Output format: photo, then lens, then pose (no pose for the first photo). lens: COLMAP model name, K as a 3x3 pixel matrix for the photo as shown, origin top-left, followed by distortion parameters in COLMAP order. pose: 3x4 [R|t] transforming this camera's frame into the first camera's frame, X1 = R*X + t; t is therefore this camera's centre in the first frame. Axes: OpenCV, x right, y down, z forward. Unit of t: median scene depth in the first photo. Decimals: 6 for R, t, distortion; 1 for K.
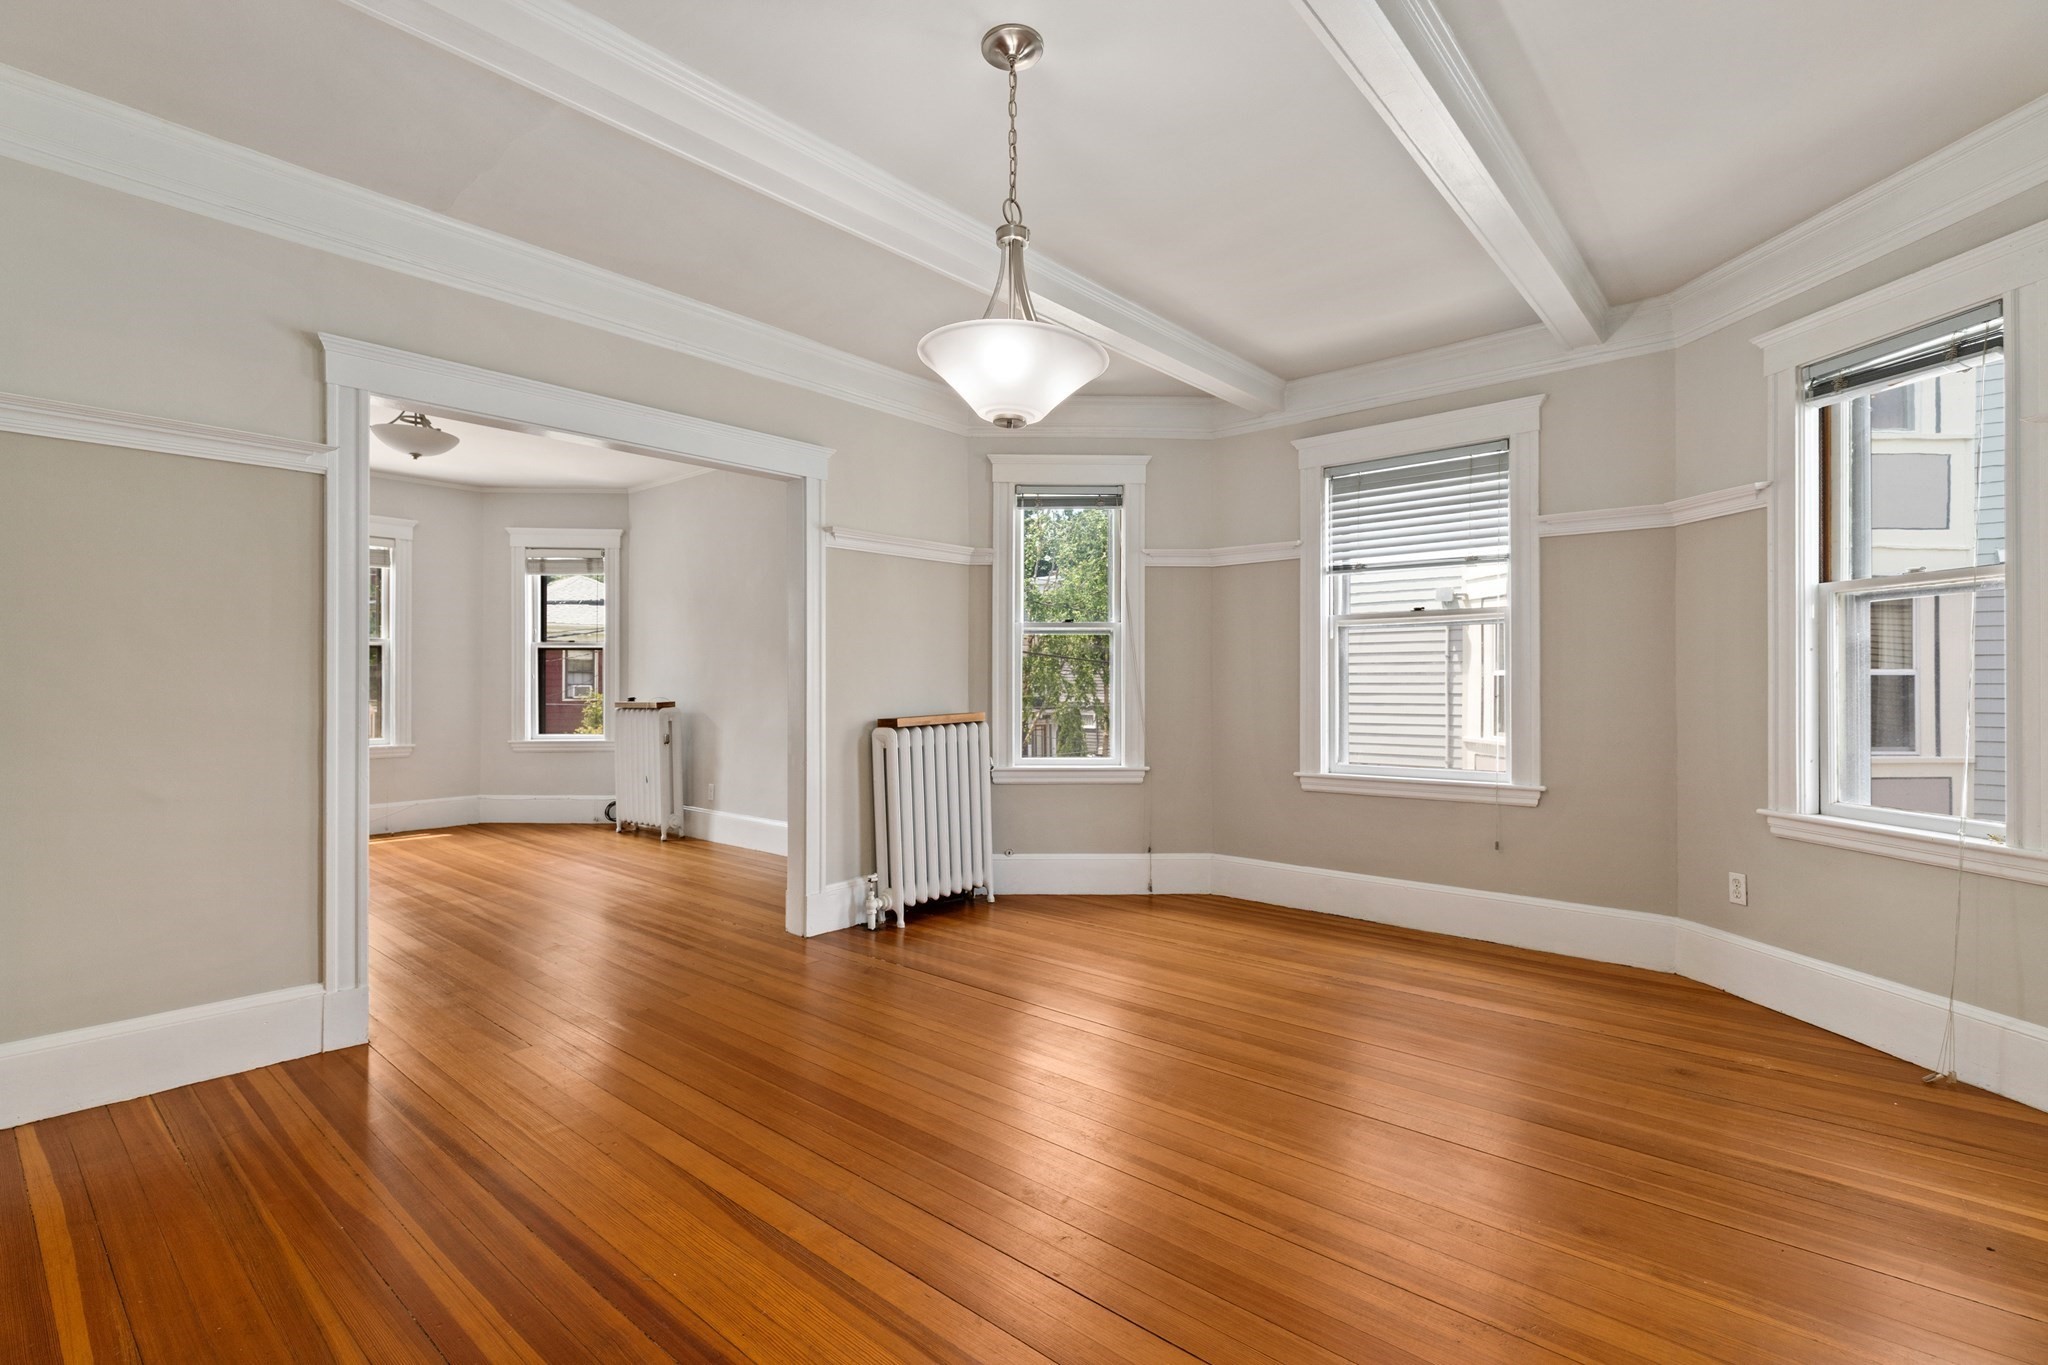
lens RADIAL K [[924.3, 0, 1028.0], [0, 924.3, 678.3], [0, 0, 1]] dist [-0.001816, -0.000505]
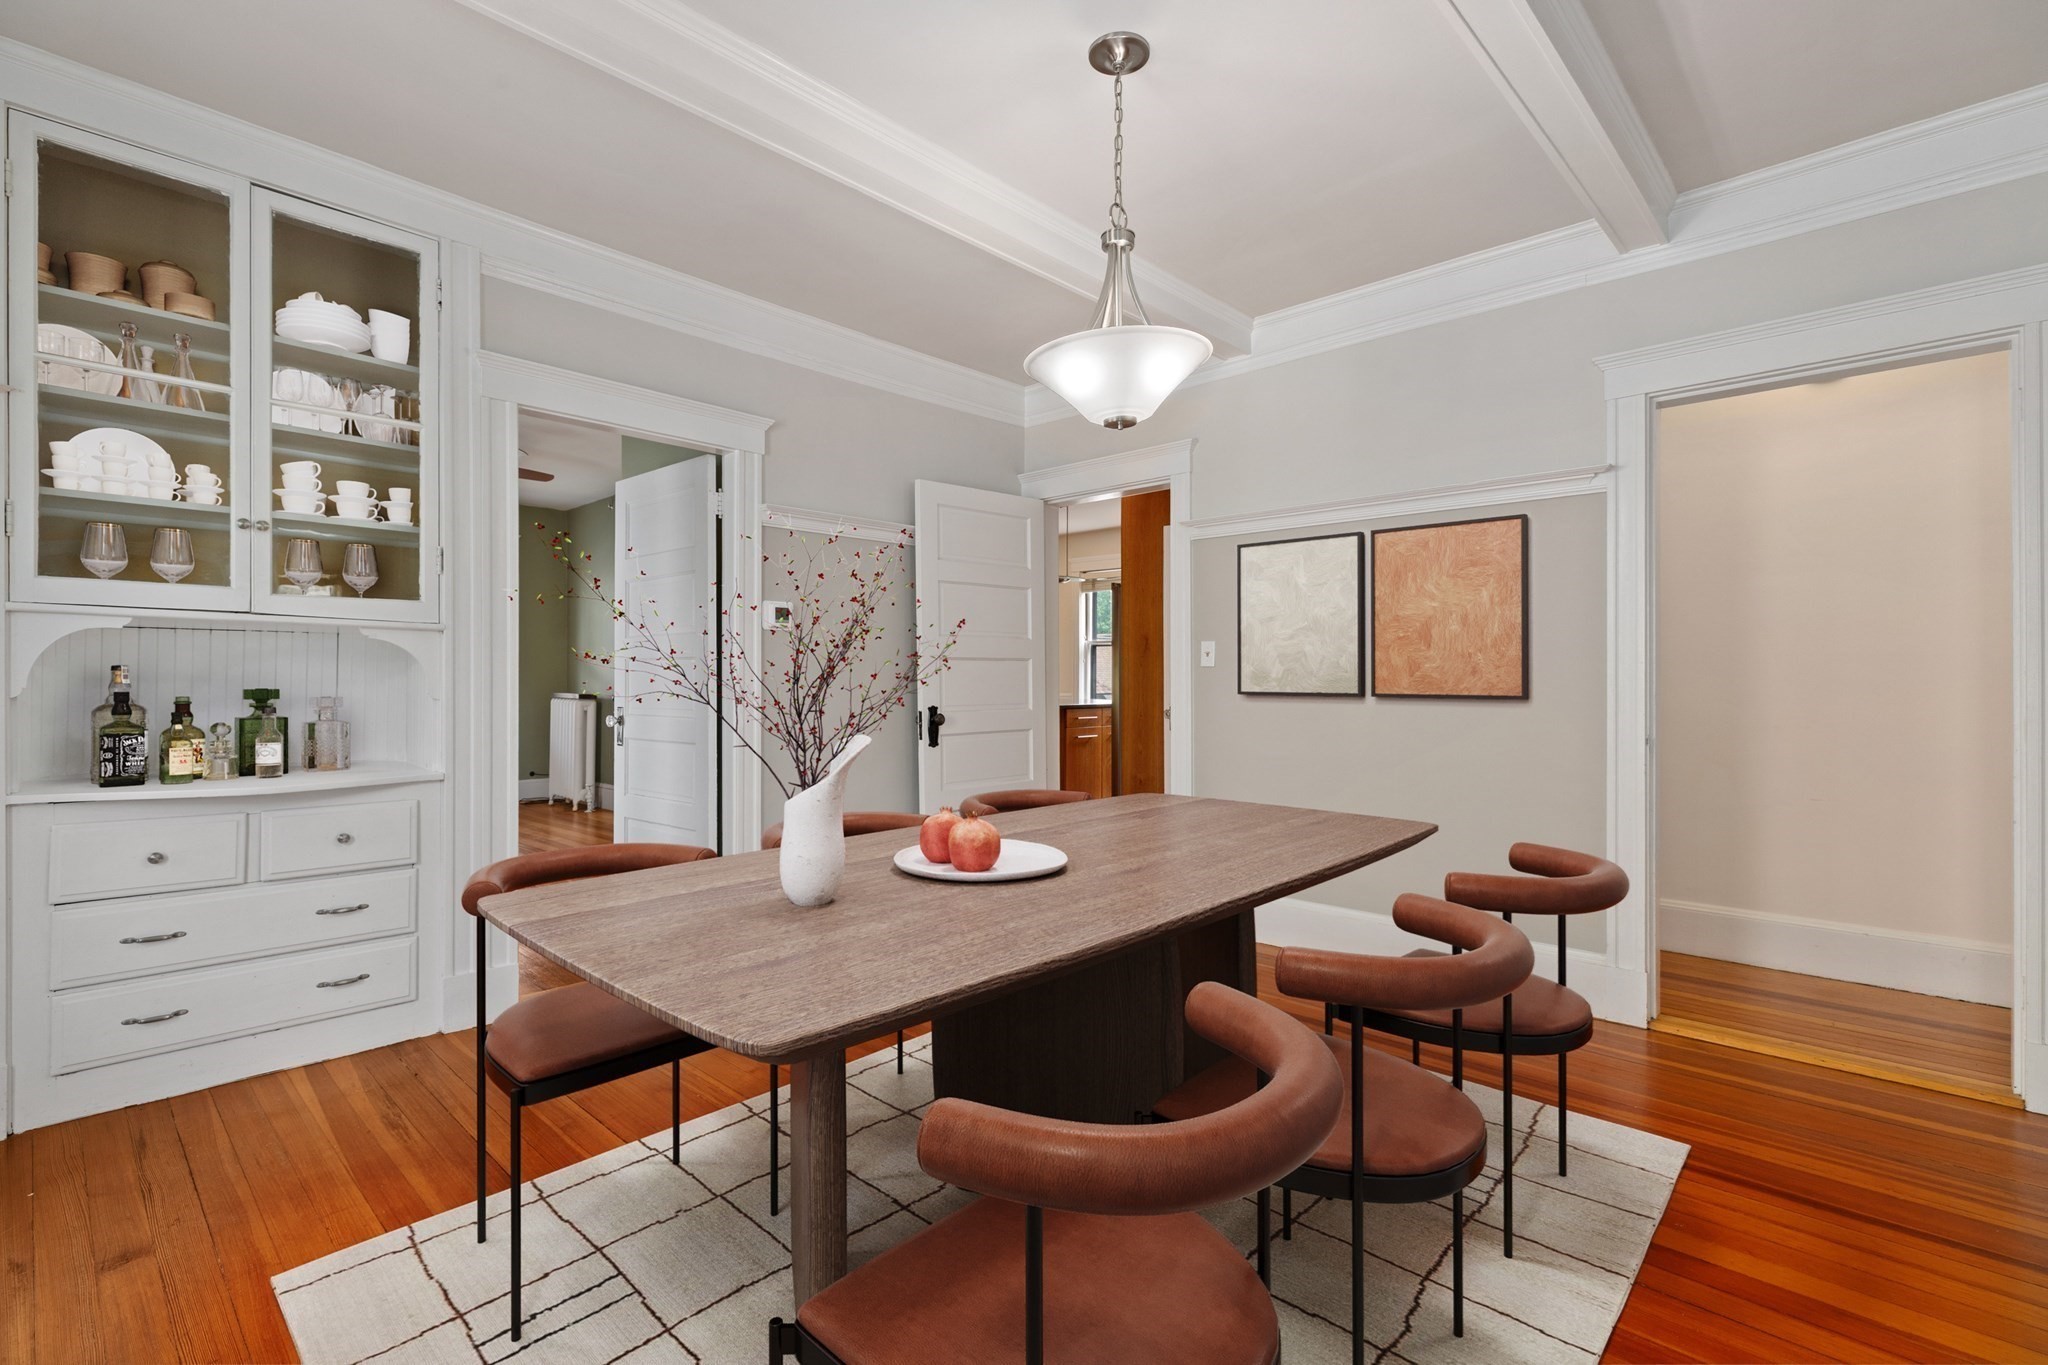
lens RADIAL K [[918.3, 0, 1016.0], [0, 918.3, 678.2], [0, 0, 1]] dist [0.001782, -0.000325]
pose [[-0.998563, -0.002500, 0.053523, 0.020318], [-0.002510, 0.999997, -0.000112, 0.003537], [-0.053523, -0.000246, -0.998567, 1.006709]]
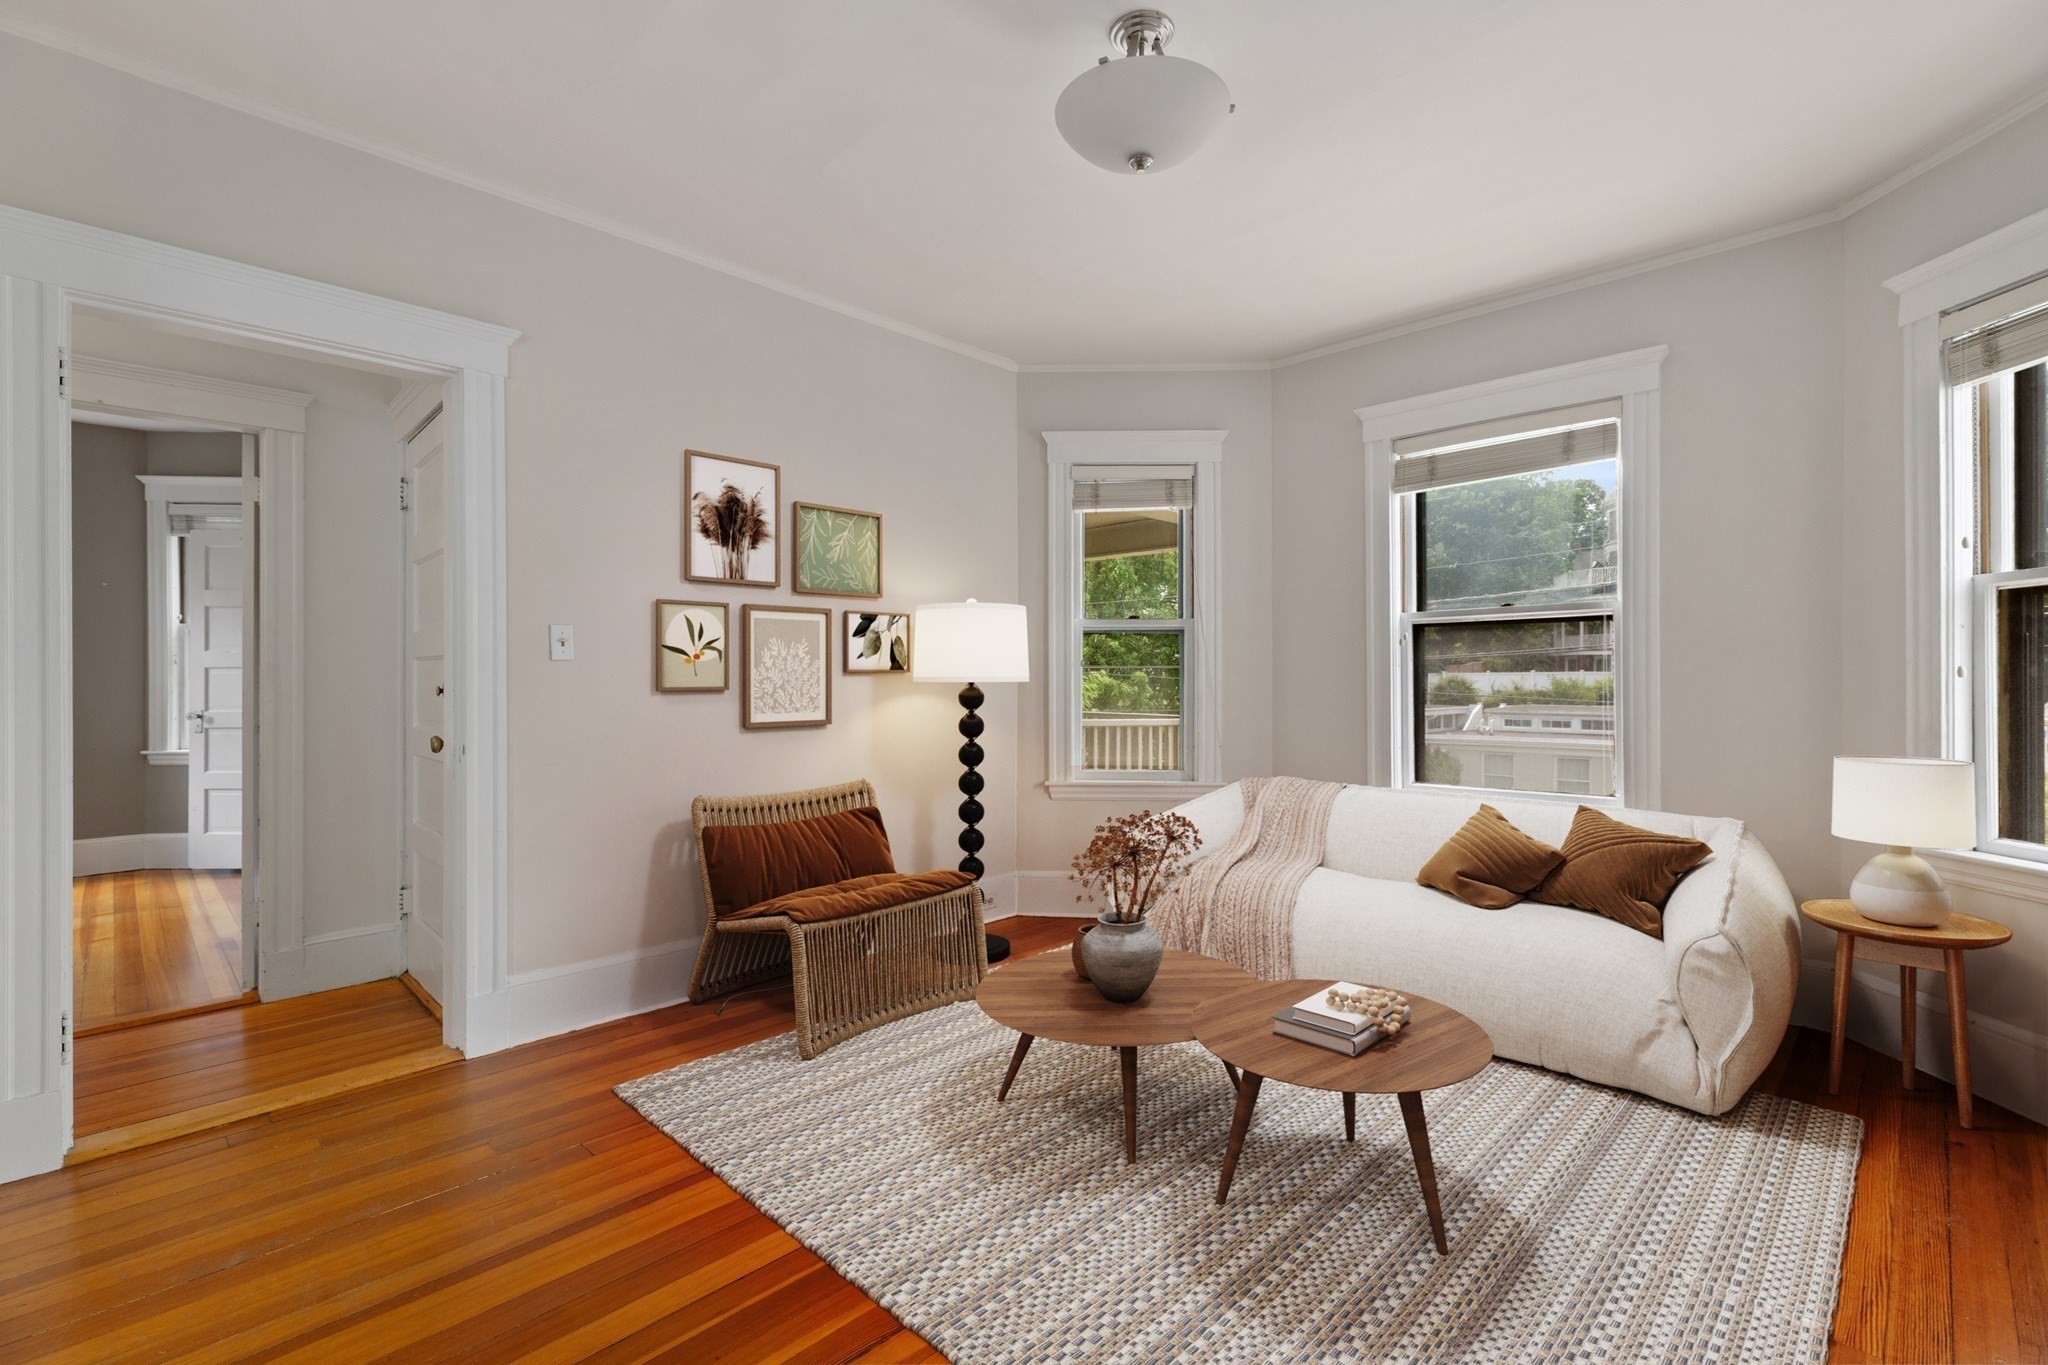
lens RADIAL K [[918.3, 0, 1016.0], [0, 918.3, 678.2], [0, 0, 1]] dist [0.001782, -0.000325]
pose [[-0.080246, -0.004299, -0.996766, -0.264258], [0.003682, 0.999983, -0.004609, 0.001105], [0.996768, -0.004040, -0.080229, 1.105950]]
